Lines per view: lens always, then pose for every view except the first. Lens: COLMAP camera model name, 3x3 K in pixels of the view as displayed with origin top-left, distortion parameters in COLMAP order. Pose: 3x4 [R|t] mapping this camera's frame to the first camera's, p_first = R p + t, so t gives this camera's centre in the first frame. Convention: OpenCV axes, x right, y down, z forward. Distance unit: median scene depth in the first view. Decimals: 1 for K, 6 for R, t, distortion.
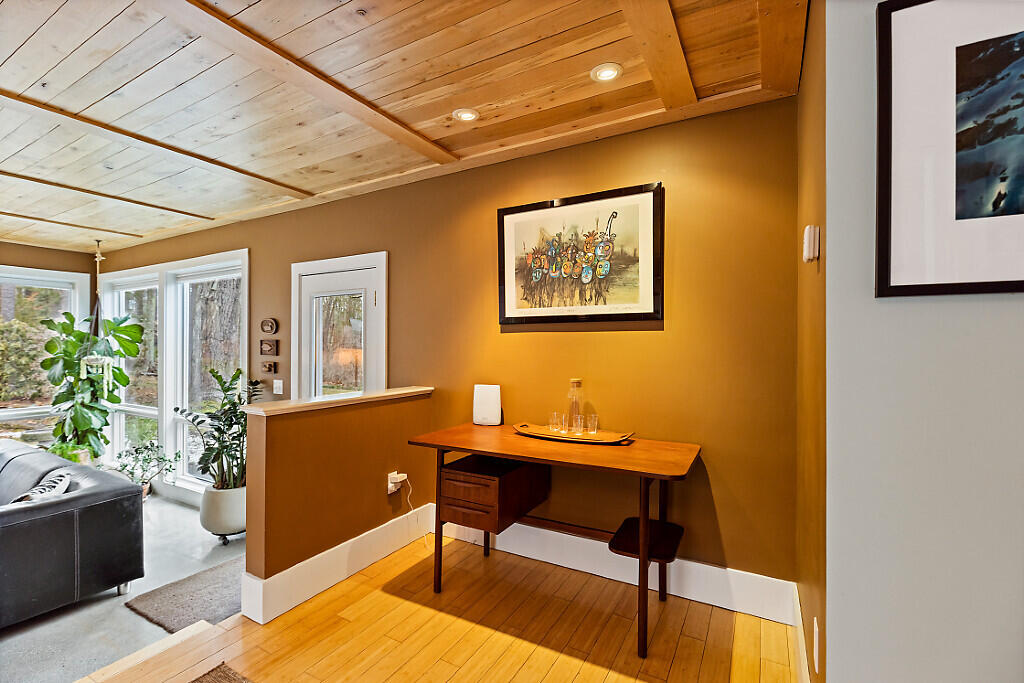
lens RADIAL K [[460.2, 0, 508.3], [0, 460.2, 345.0], [0, 0, 1]] dist [0.002404, -0.000890]
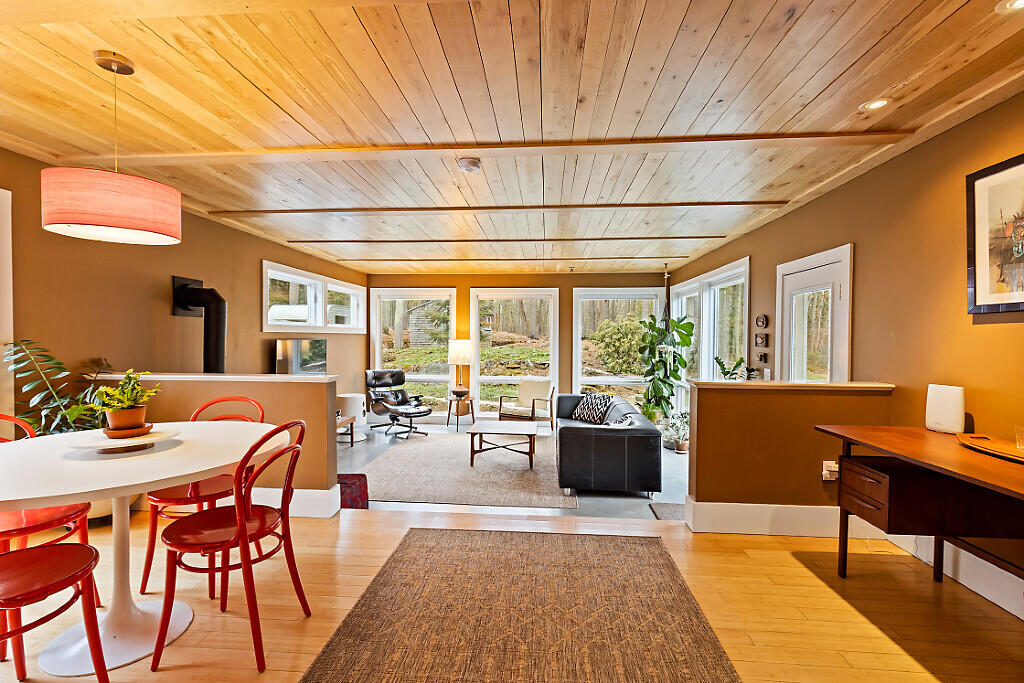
lens RADIAL K [[460.2, 0, 510.2], [0, 460.2, 340.6], [0, 0, 1]] dist [0.002404, -0.000890]
pose [[0.435281, 0.009149, -0.900248, 0.317000], [-0.004653, 0.999958, 0.007913, 0.000032], [0.900283, 0.000745, 0.435305, -0.087860]]
